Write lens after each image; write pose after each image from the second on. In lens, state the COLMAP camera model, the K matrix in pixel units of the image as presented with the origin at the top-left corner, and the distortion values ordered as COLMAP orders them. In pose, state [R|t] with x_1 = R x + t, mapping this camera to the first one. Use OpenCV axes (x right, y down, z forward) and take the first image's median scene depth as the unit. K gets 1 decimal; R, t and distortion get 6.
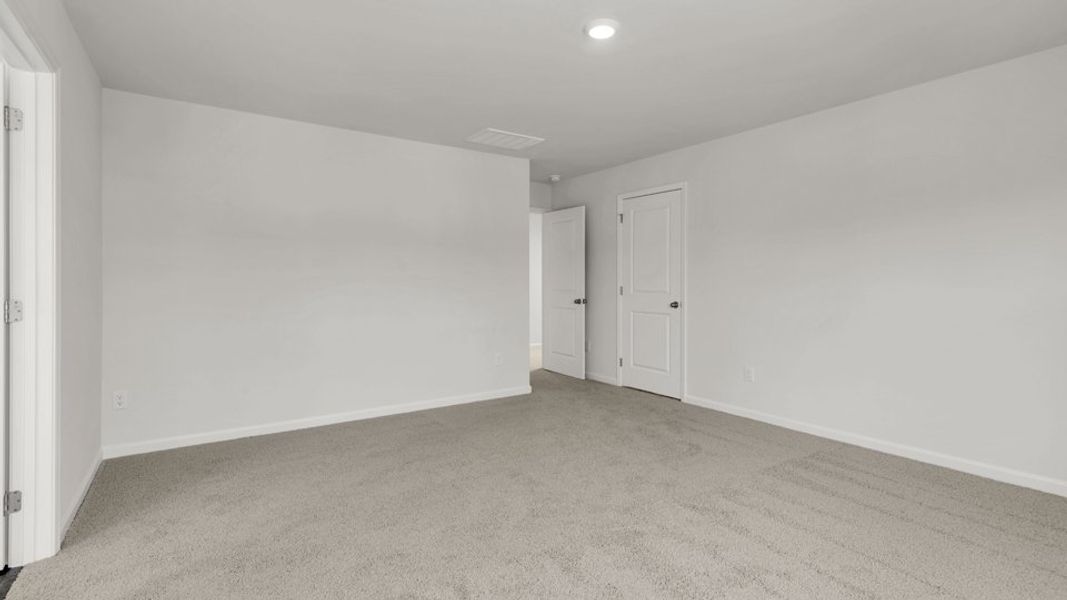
lens RADIAL K [[499.2, 0, 533.4], [0, 499.2, 281.9], [0, 0, 1]] dist [0.003946, 0.000684]
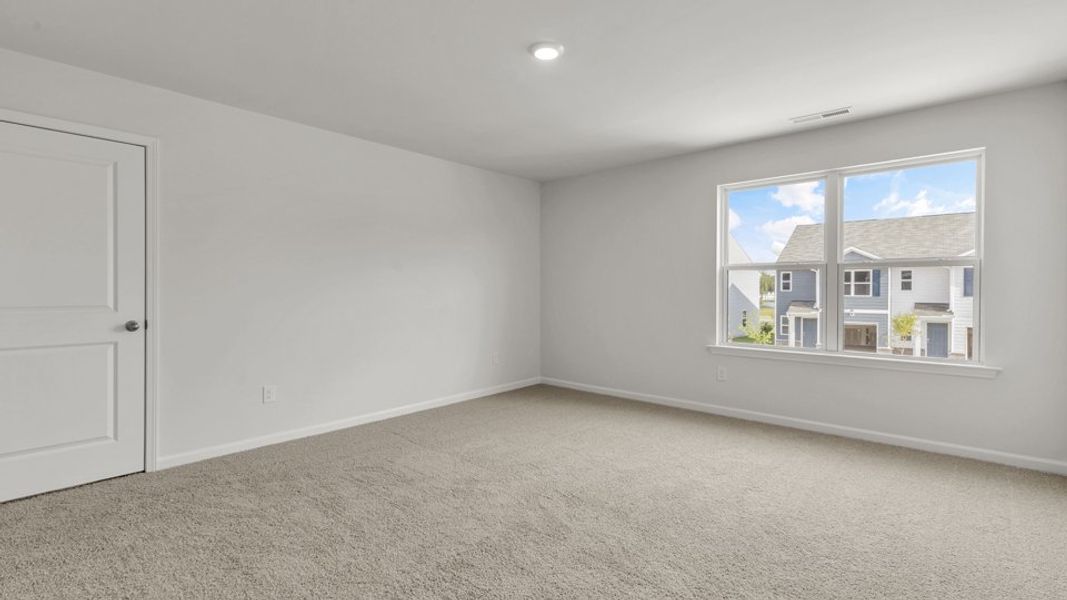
lens RADIAL K [[474.9, 0, 533.5], [0, 474.9, 300.0], [0, 0, 1]] dist [-0.000016, 0.000162]
pose [[-0.238957, -0.012373, 0.970951, -0.425797], [0.010409, 0.999829, 0.015303, 0.008996], [-0.970974, 0.013763, -0.238788, 0.655563]]
